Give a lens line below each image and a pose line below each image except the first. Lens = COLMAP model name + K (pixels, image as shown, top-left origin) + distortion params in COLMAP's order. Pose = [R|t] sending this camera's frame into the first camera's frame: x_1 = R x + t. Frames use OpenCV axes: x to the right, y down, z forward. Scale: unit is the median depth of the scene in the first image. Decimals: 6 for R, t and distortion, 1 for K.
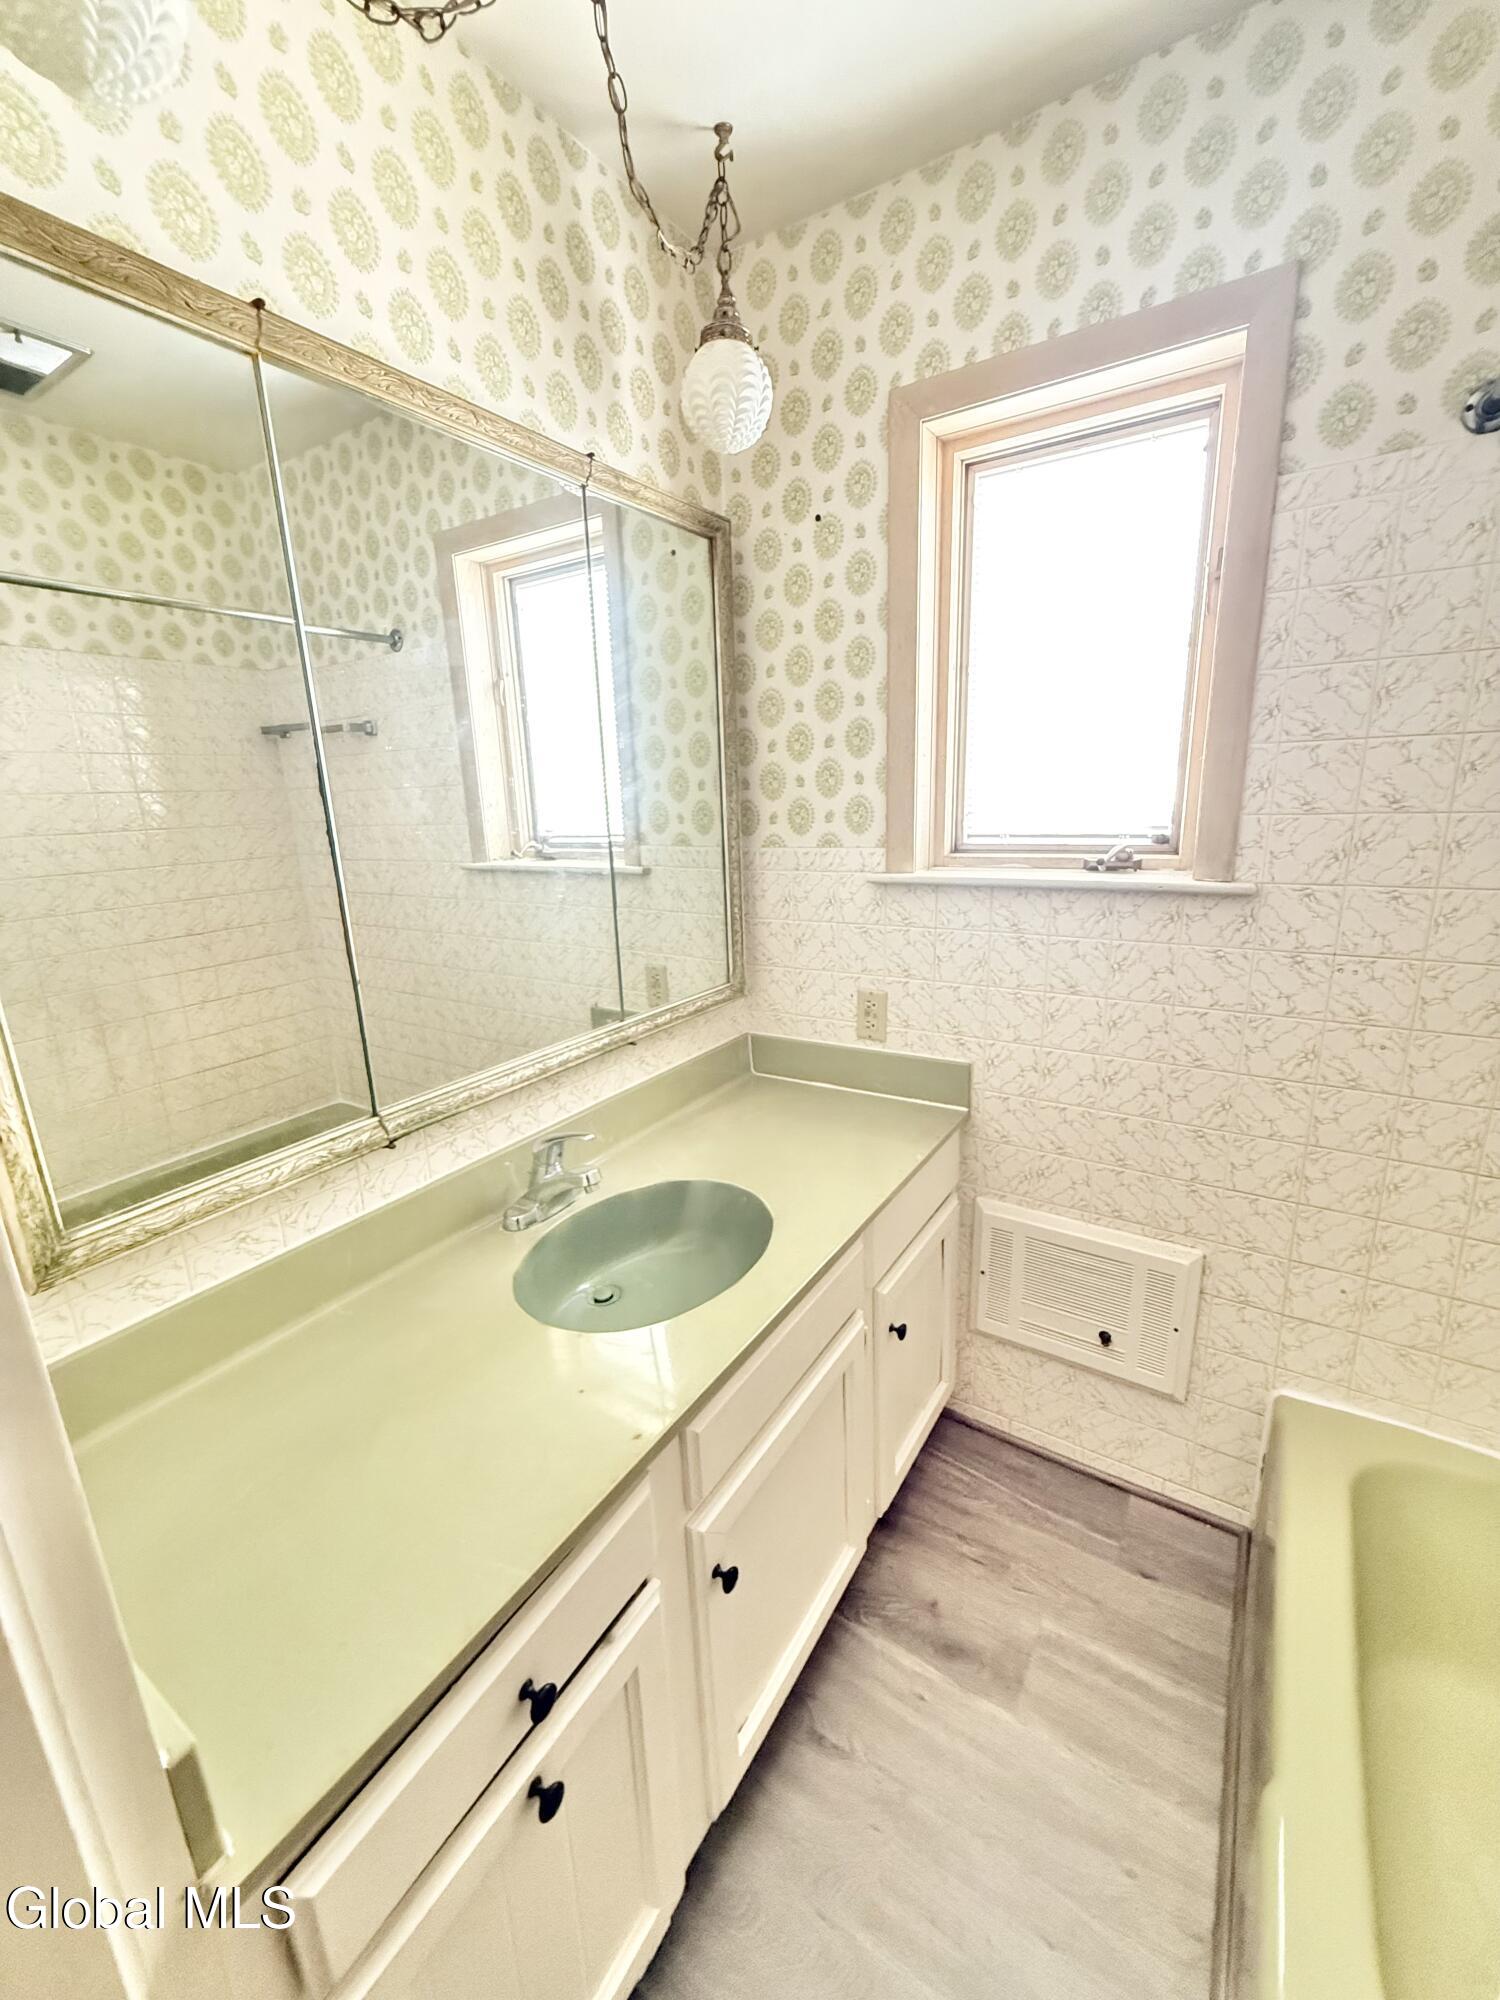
lens RADIAL K [[800.7, 0, 752.3], [0, 800.7, 999.7], [0, 0, 1]] dist [0.003822, -0.000565]
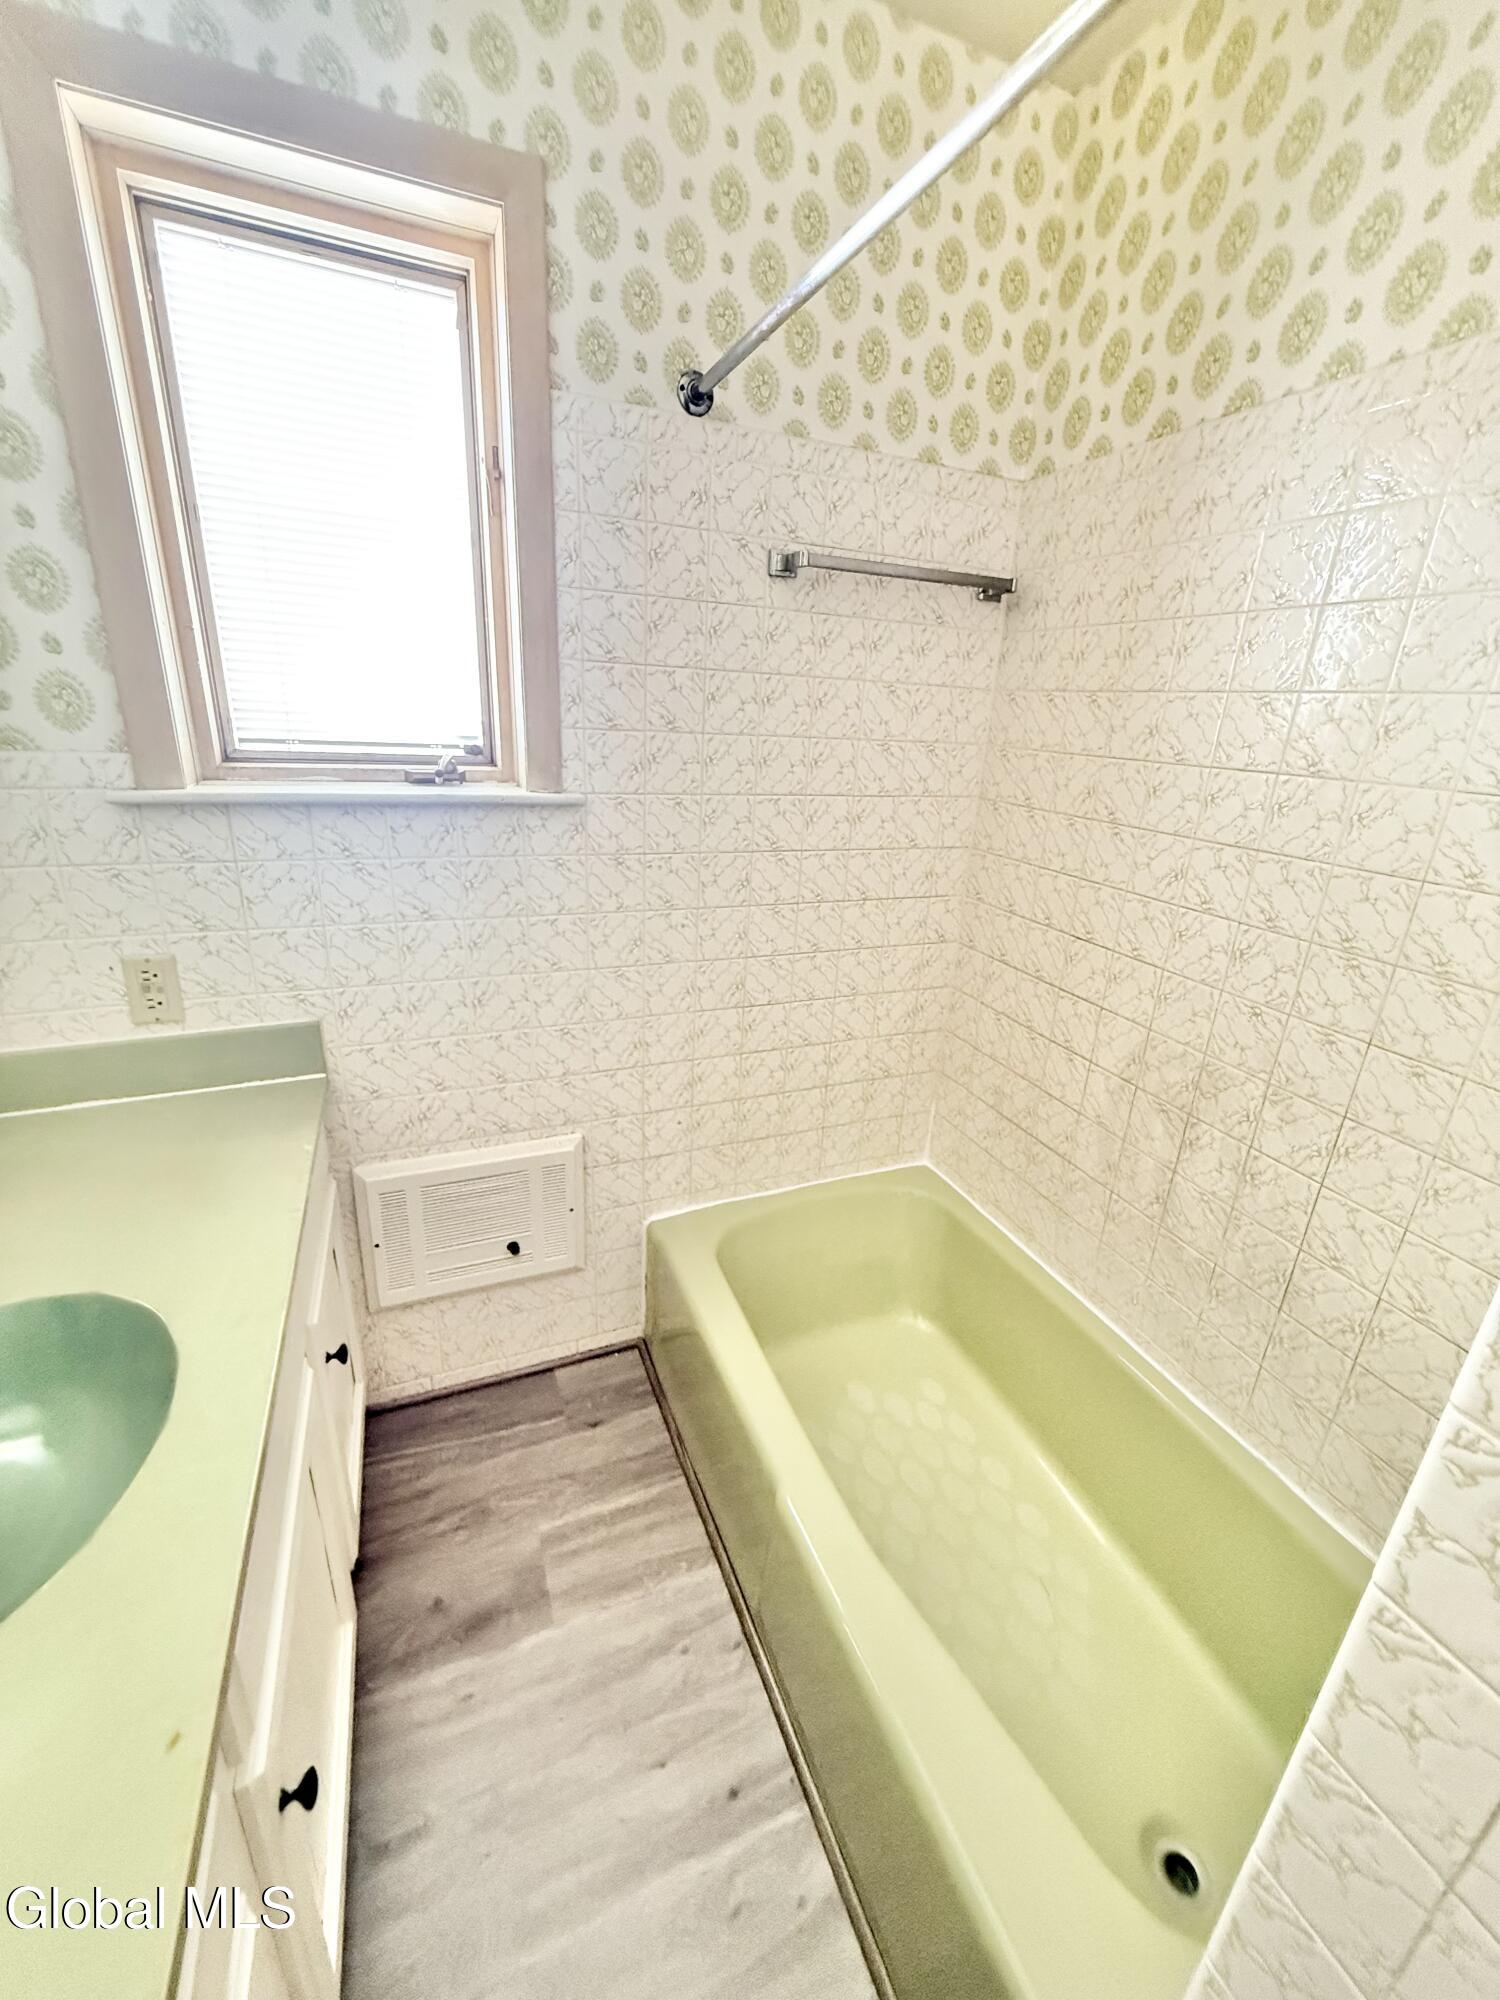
lens RADIAL K [[800.7, 0, 752.1], [0, 800.7, 998.3], [0, 0, 1]] dist [0.003822, -0.000565]
pose [[0.564169, -0.220835, 0.795578, -0.147238], [0.142626, 0.975148, 0.169539, -0.022599], [-0.813247, 0.017822, 0.581645, 0.162445]]
